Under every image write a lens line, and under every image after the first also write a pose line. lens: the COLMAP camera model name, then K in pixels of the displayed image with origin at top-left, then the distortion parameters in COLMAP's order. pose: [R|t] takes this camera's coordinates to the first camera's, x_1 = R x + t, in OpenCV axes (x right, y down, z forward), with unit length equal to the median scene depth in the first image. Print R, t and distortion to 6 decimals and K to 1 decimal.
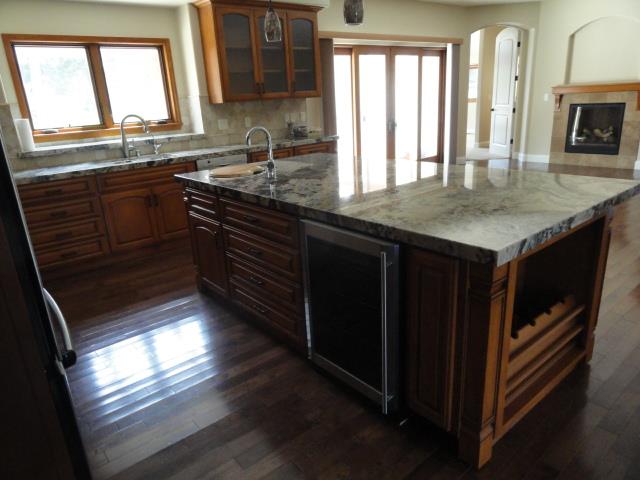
lens RADIAL K [[446.0, 0, 320.0], [0, 446.0, 240.0], [0, 0, 1]] dist [0.003561, 0.001260]
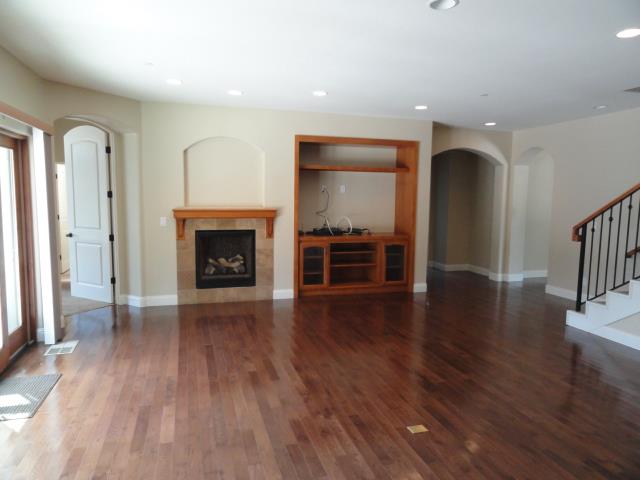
lens RADIAL K [[446.0, 0, 320.0], [0, 446.0, 240.0], [0, 0, 1]] dist [0.003561, 0.001260]
pose [[0.390699, -0.038743, 0.919703, -0.092909], [0.247346, 0.966788, -0.064348, -0.179667], [-0.886664, 0.252626, 0.387306, 0.491237]]
